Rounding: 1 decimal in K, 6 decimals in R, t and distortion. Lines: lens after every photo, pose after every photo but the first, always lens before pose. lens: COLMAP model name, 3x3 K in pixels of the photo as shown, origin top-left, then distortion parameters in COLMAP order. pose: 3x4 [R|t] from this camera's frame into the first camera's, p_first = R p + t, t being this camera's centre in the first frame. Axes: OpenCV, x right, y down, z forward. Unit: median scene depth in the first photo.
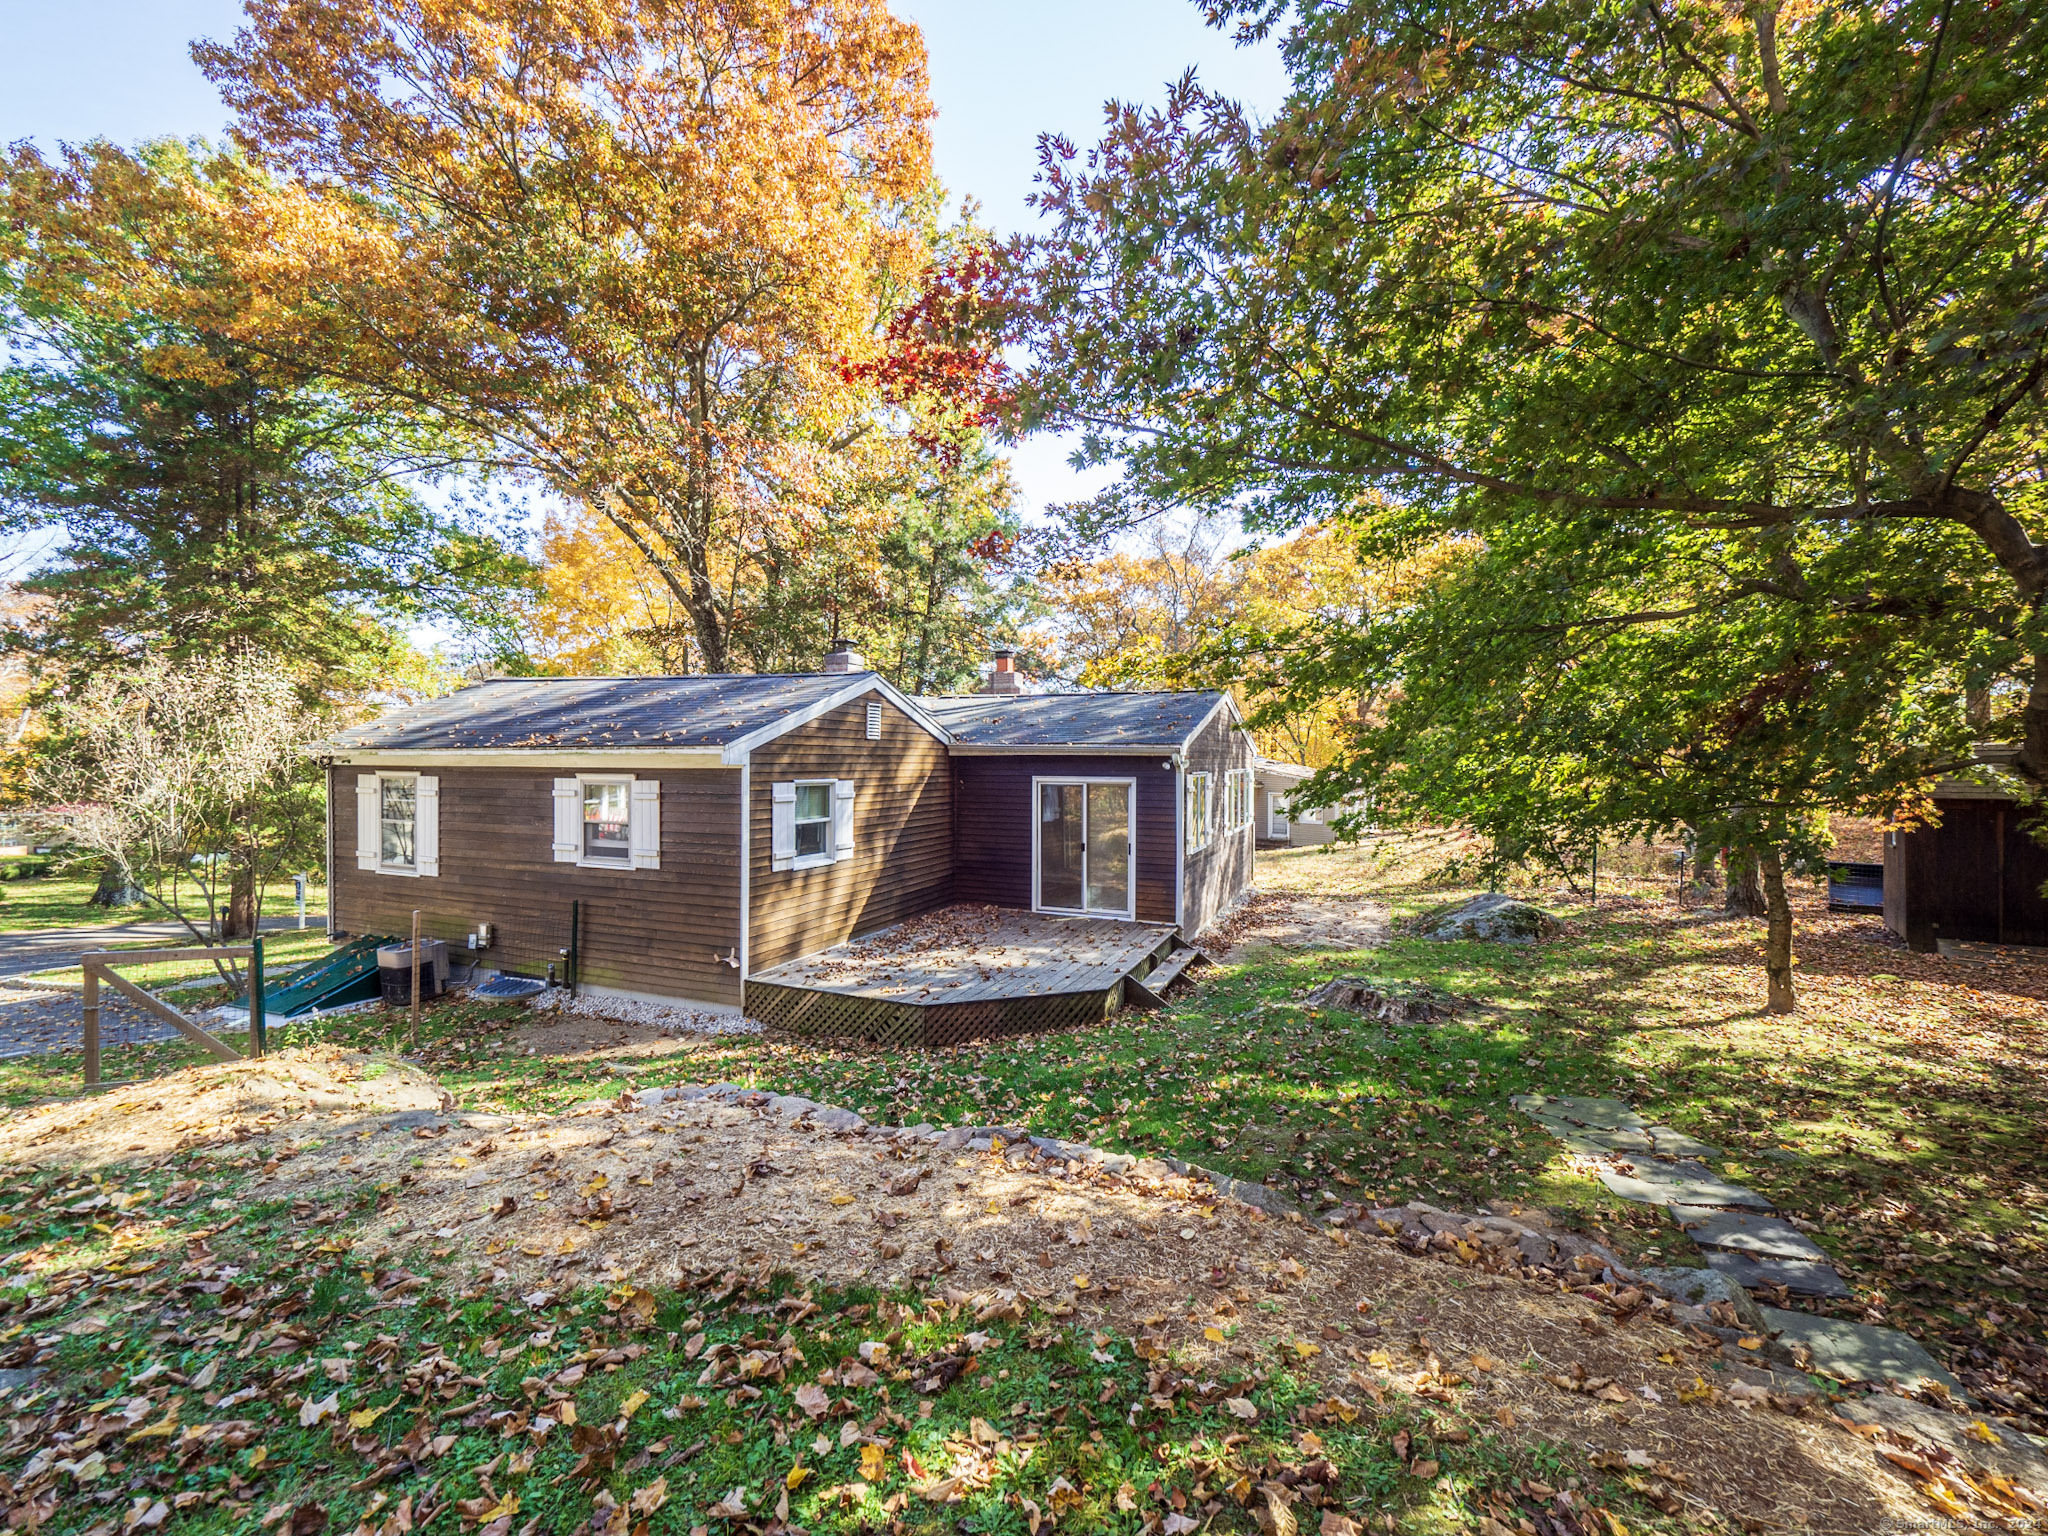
lens RADIAL K [[877.2, 0, 1017.4], [0, 877.2, 765.9], [0, 0, 1]] dist [-0.001531, -0.000712]
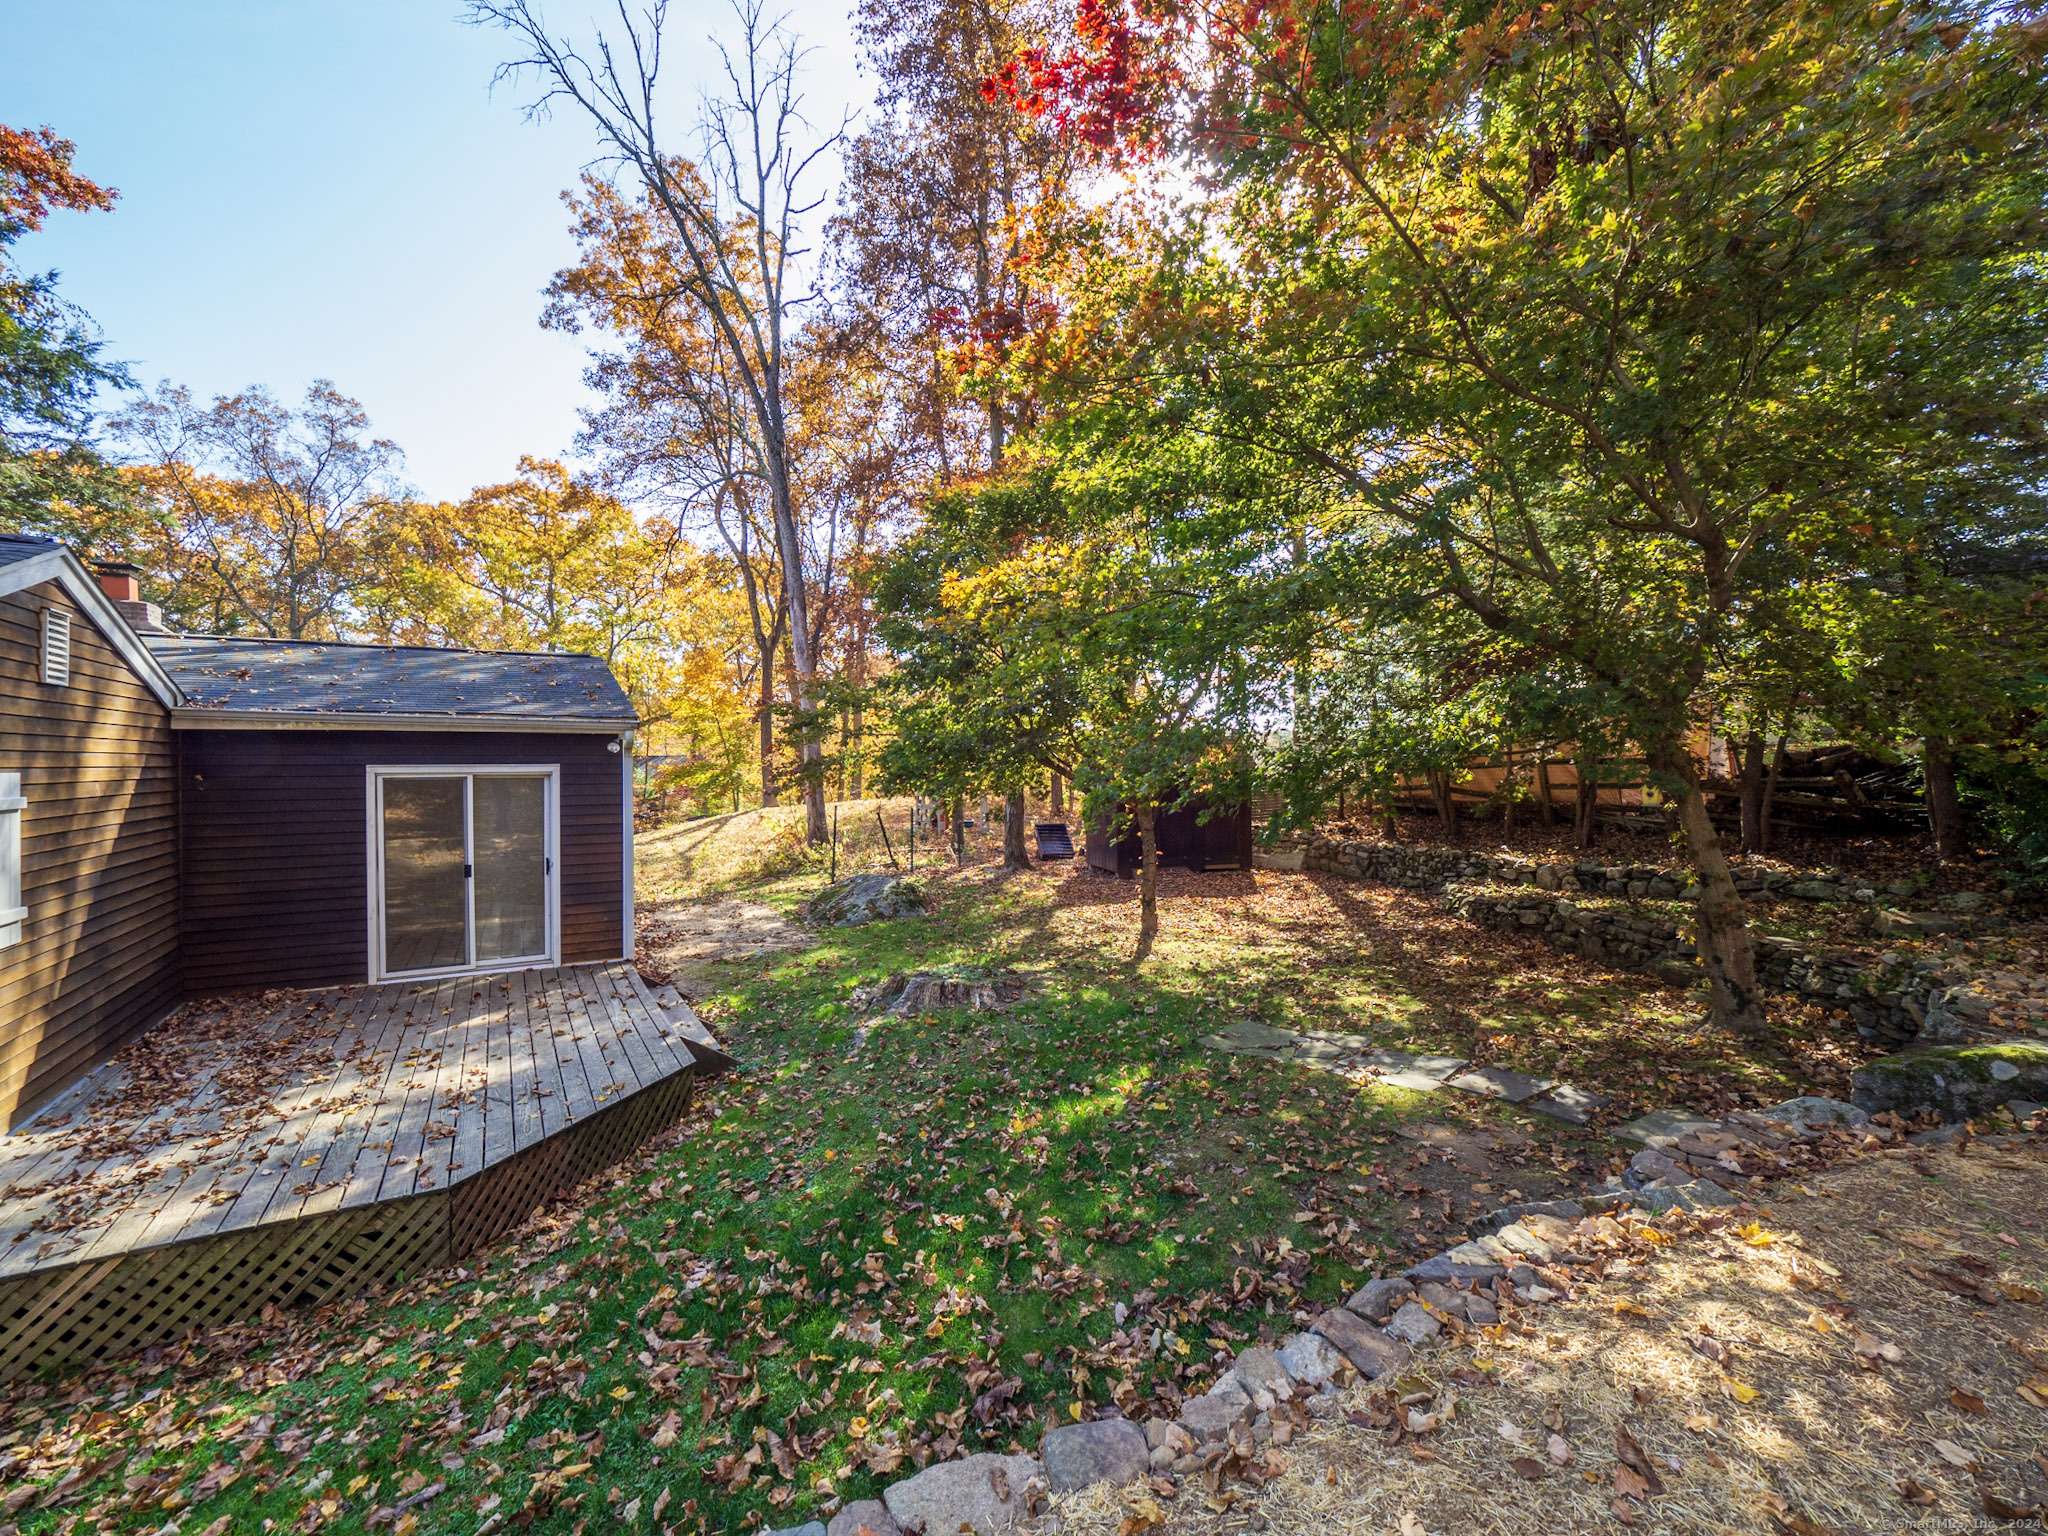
lens RADIAL K [[877.2, 0, 1017.4], [0, 877.2, 765.9], [0, 0, 1]] dist [-0.001531, -0.000712]
pose [[0.590537, -0.010568, 0.806942, -0.263145], [0.013795, 0.999900, 0.003000, 0.020756], [-0.806893, 0.009360, 0.590624, 0.330726]]
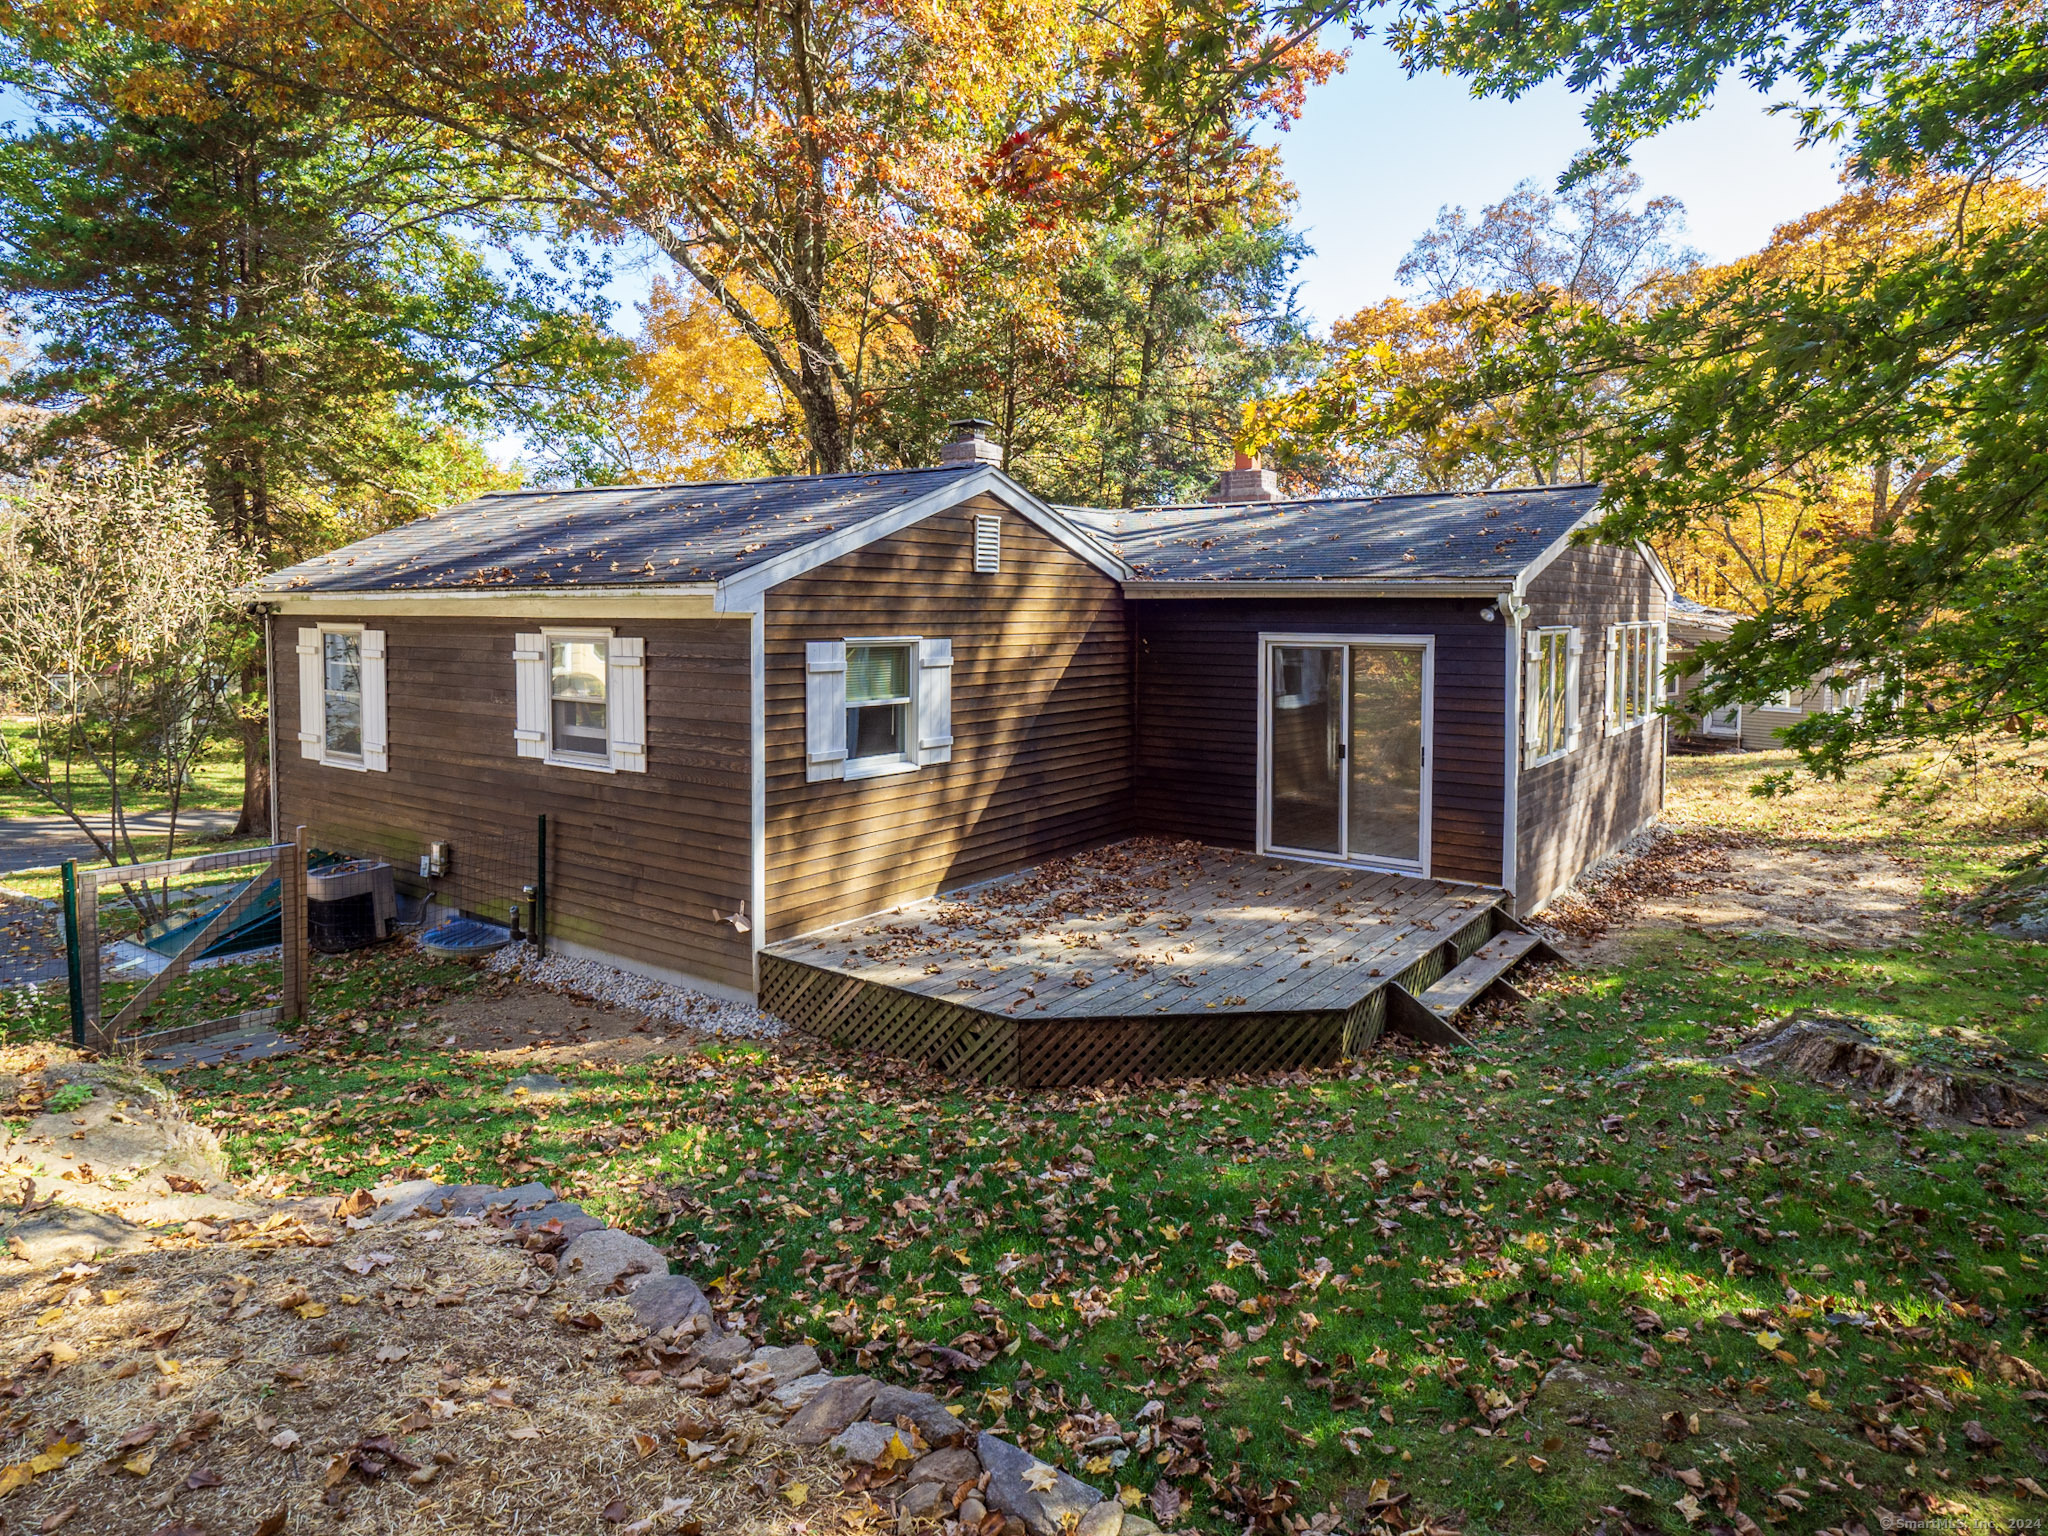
lens RADIAL K [[1241.3, 0, 1020.4], [0, 1241.3, 659.6], [0, 0, 1]] dist [-0.003532, 0.000422]
pose [[0.973254, 0.008110, -0.229589, 0.067150], [-0.000523, 0.999452, 0.033086, 0.002394], [0.229732, -0.032081, 0.972725, 0.152157]]
